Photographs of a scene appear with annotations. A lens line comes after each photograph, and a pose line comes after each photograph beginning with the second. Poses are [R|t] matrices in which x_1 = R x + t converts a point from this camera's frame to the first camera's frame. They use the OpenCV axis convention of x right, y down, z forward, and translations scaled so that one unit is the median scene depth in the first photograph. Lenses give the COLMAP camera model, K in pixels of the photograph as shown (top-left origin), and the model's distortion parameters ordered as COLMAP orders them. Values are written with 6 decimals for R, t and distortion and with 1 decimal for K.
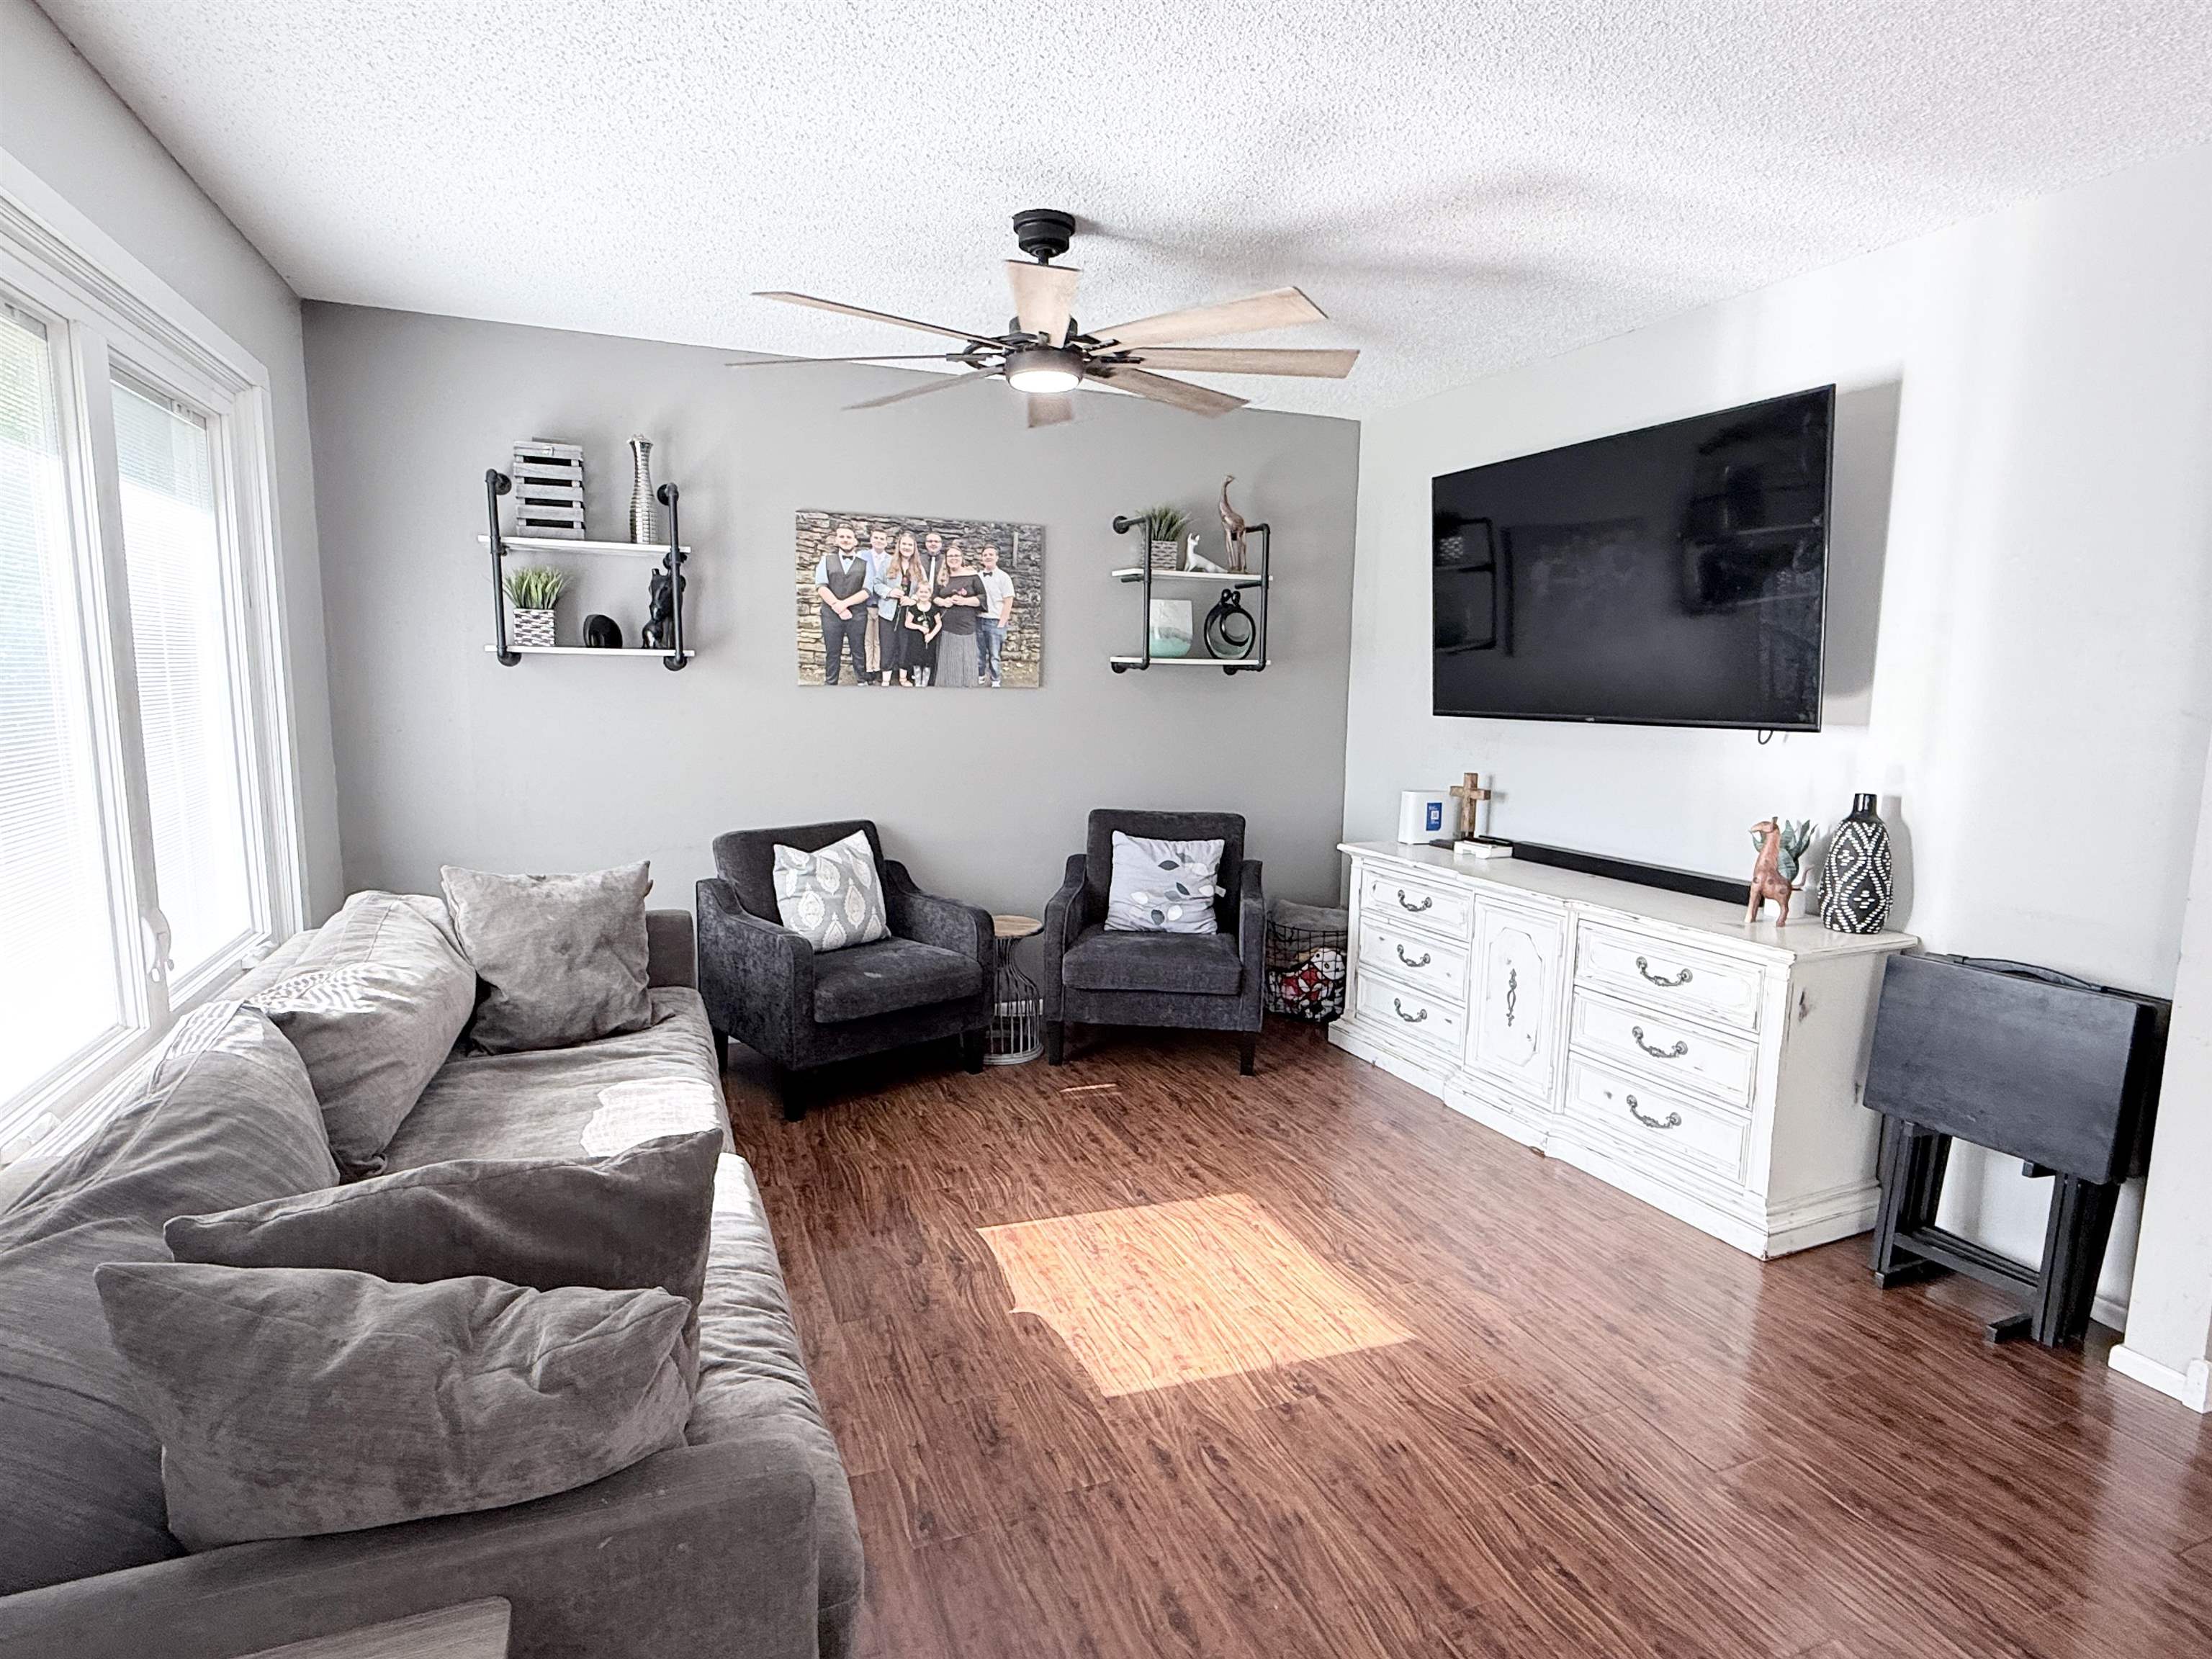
lens RADIAL K [[1169.4, 0, 1098.5], [0, 1169.4, 830.2], [0, 0, 1]] dist [-0.000838, 0.001572]
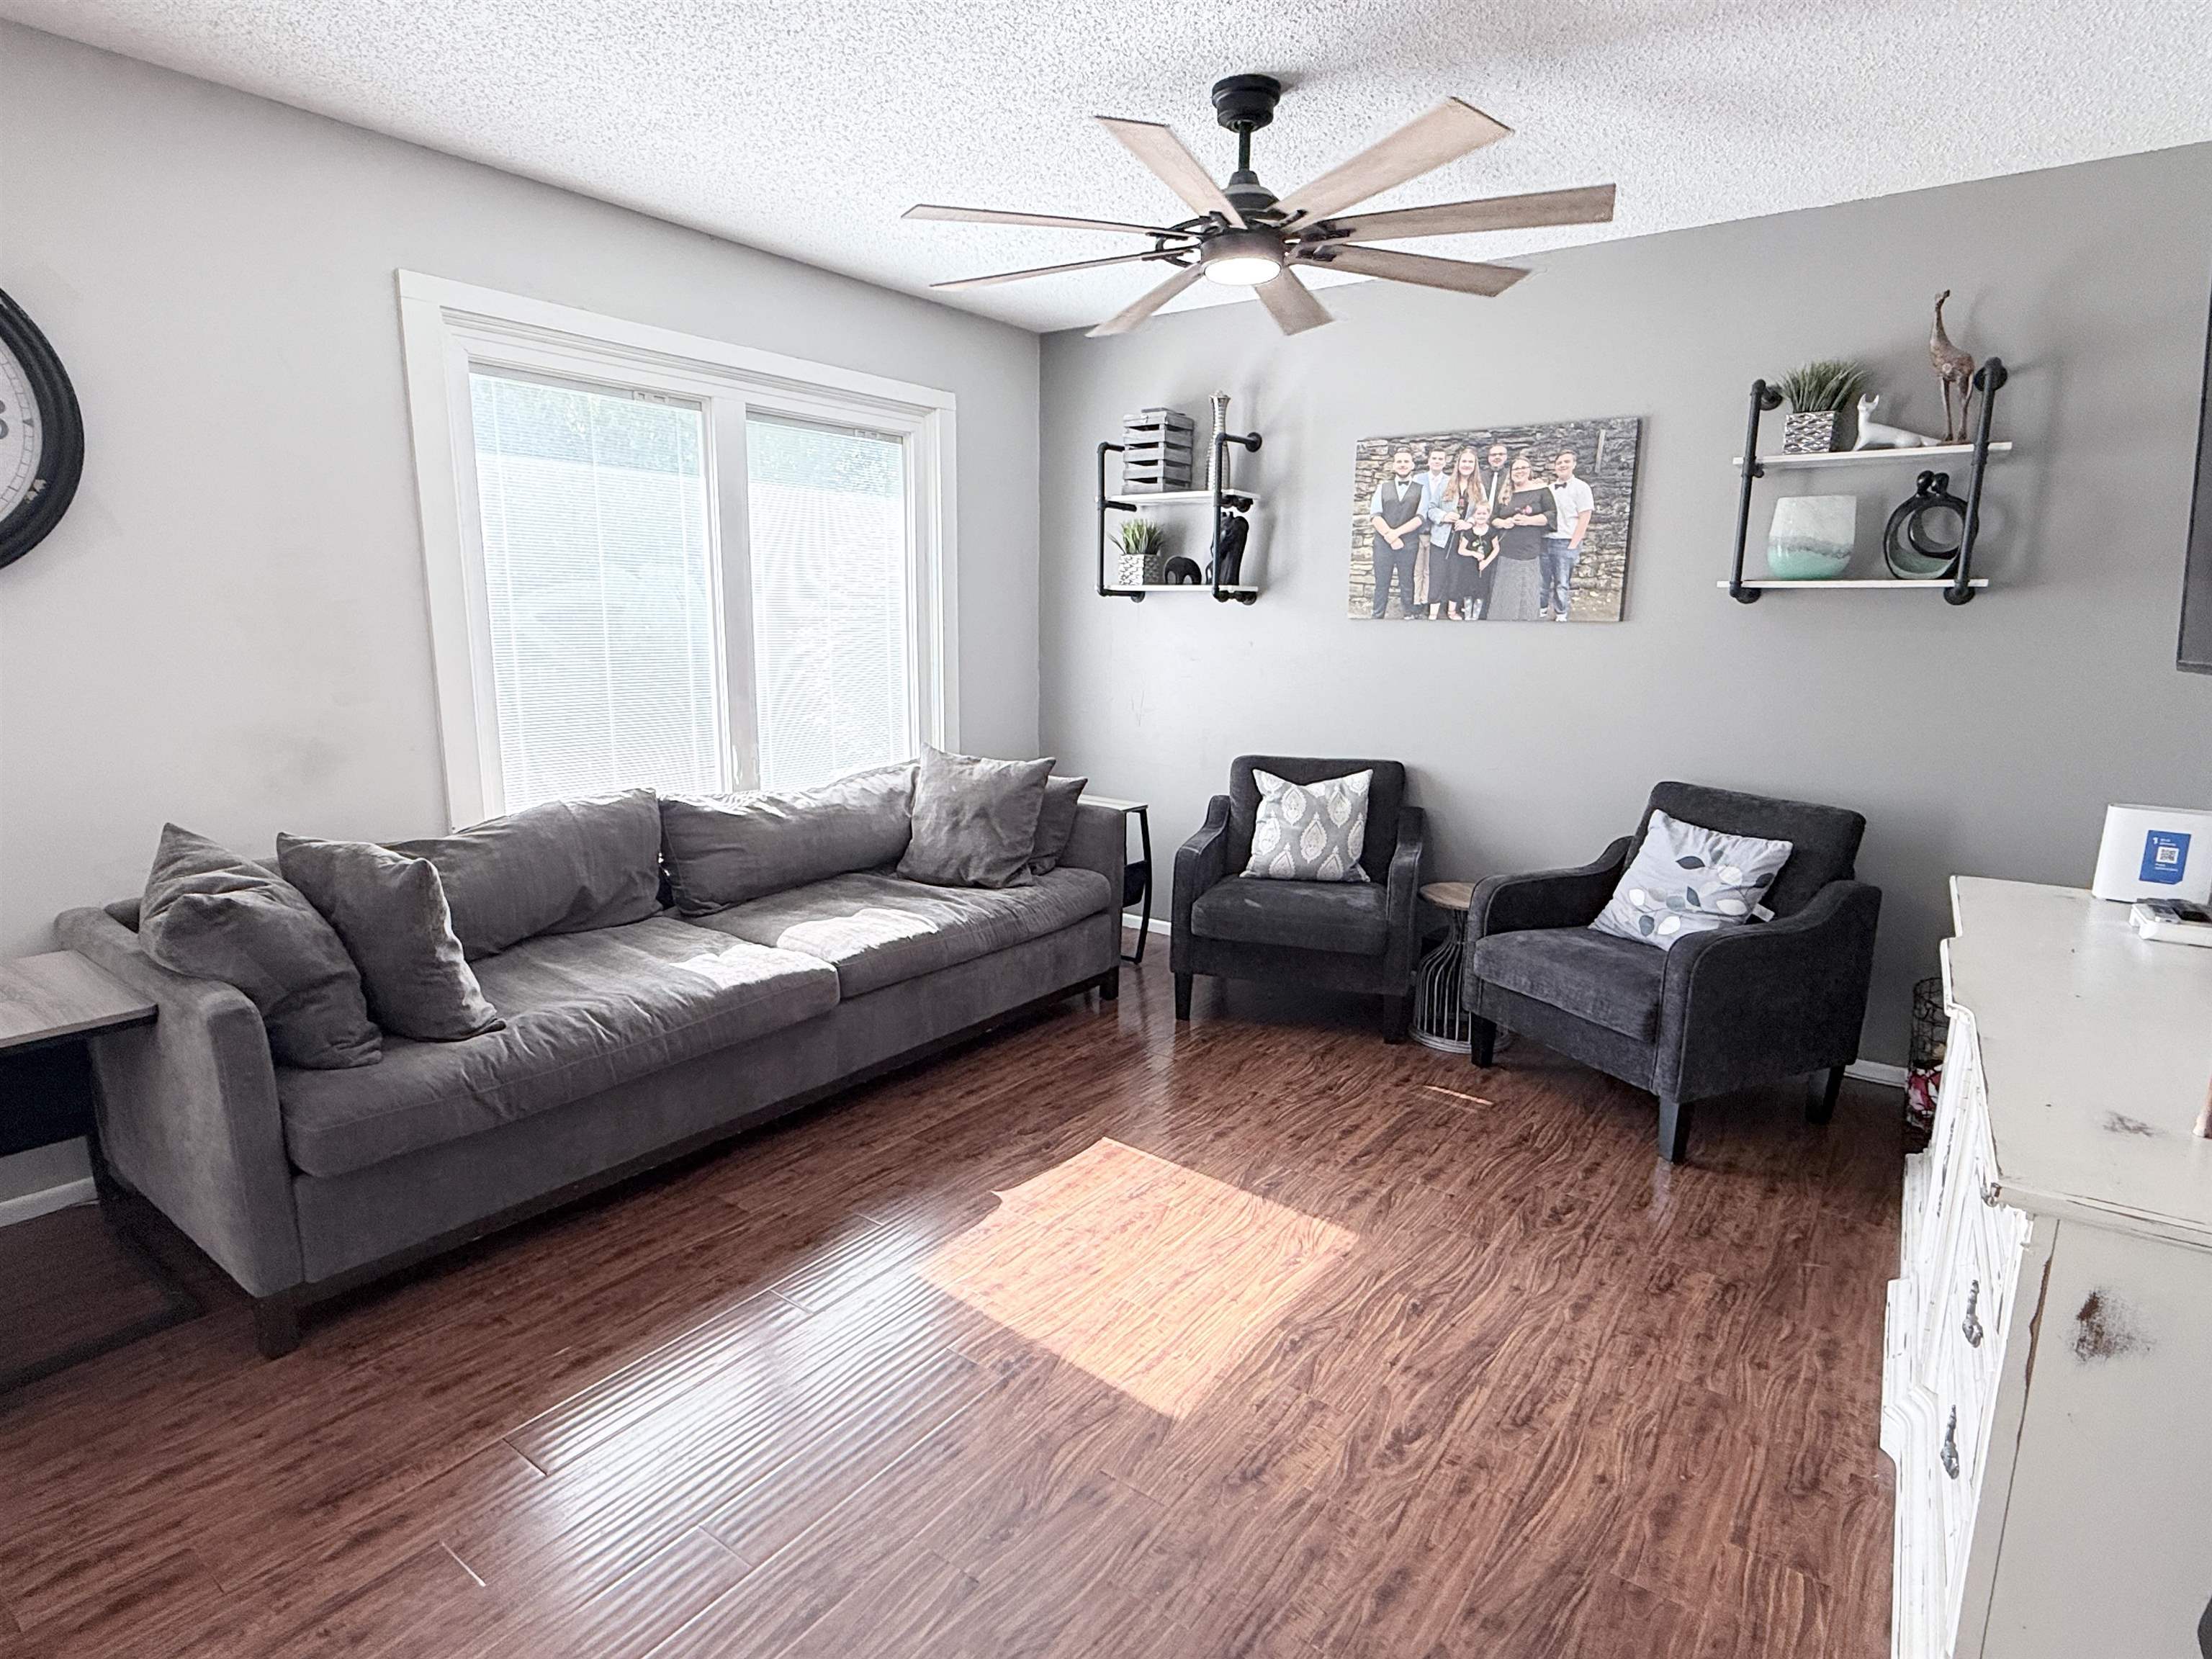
lens RADIAL K [[1169.4, 0, 1098.5], [0, 1169.4, 830.2], [0, 0, 1]] dist [-0.000838, 0.001572]
pose [[0.519567, 0.147508, -0.841600, 0.682088], [-0.118485, 0.987907, 0.100004, -0.027828], [0.846174, 0.047758, 0.530762, 0.410184]]
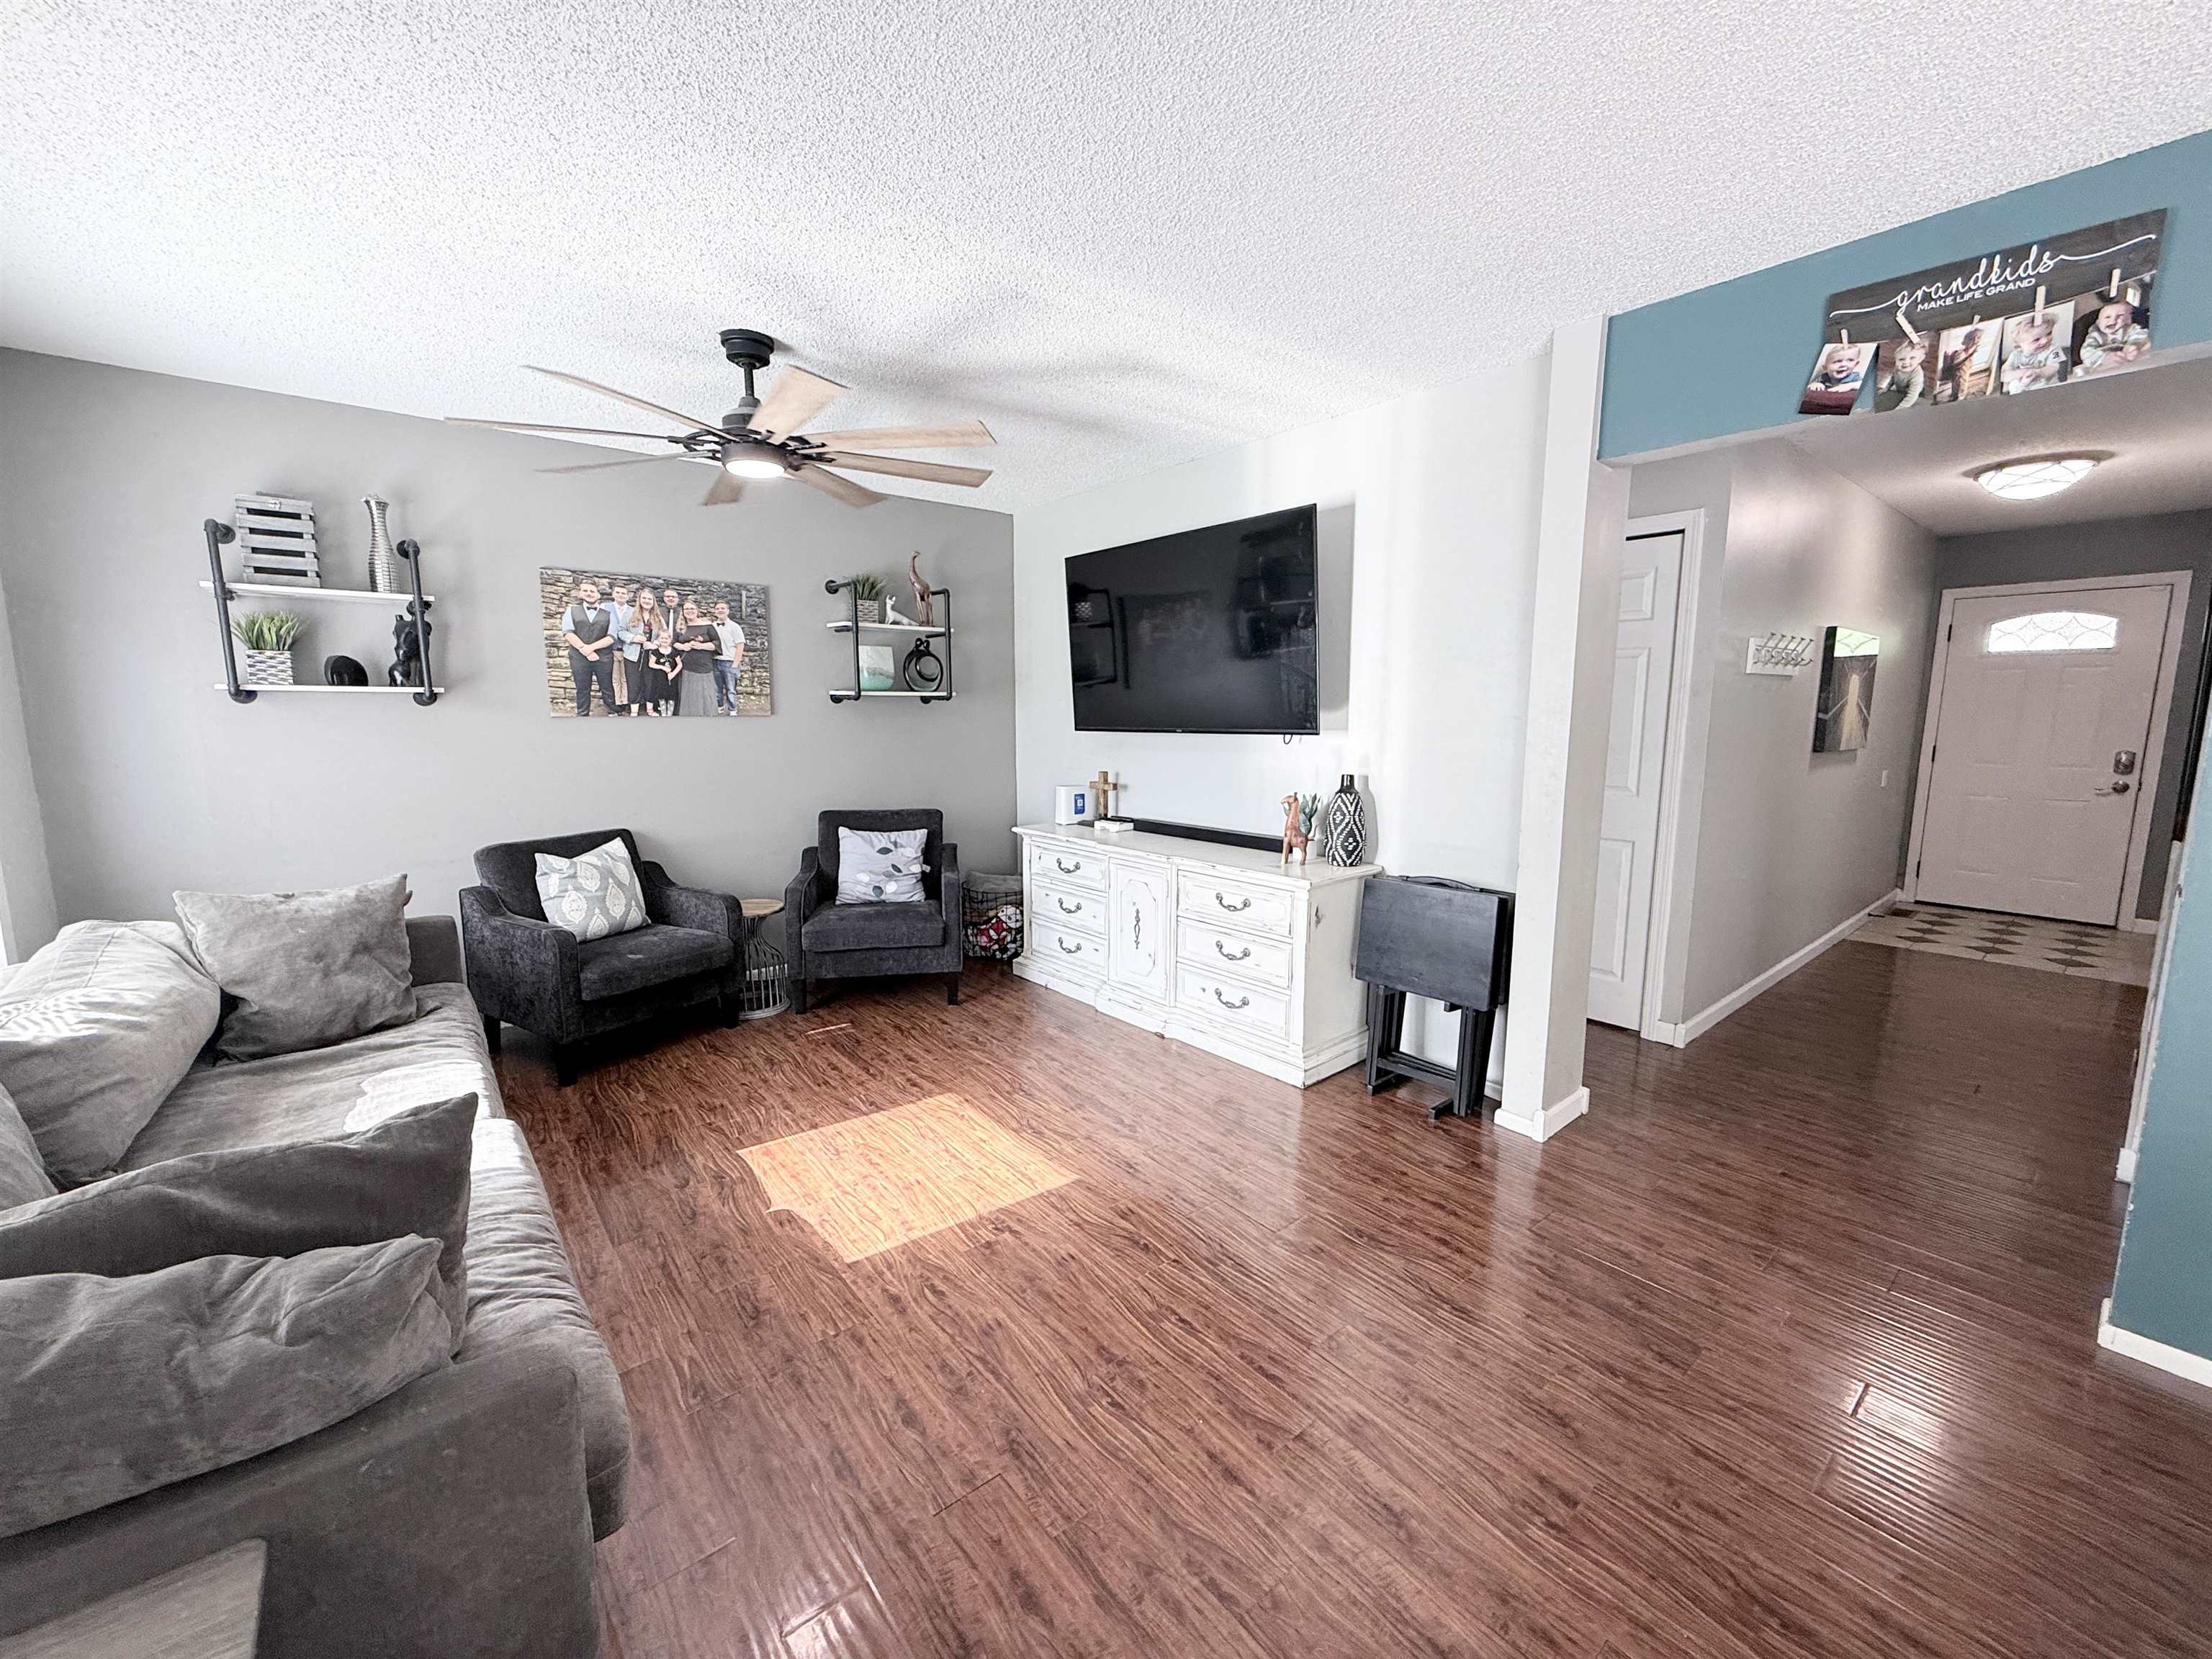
lens RADIAL K [[881.1, 0, 1101.7], [0, 881.1, 828.7], [0, 0, 1]] dist [0.000741, -0.000170]
pose [[0.956262, -0.054185, 0.287449, 0.015177], [0.052367, 0.998530, 0.014013, 0.006247], [-0.287785, 0.001653, 0.957694, -0.007358]]
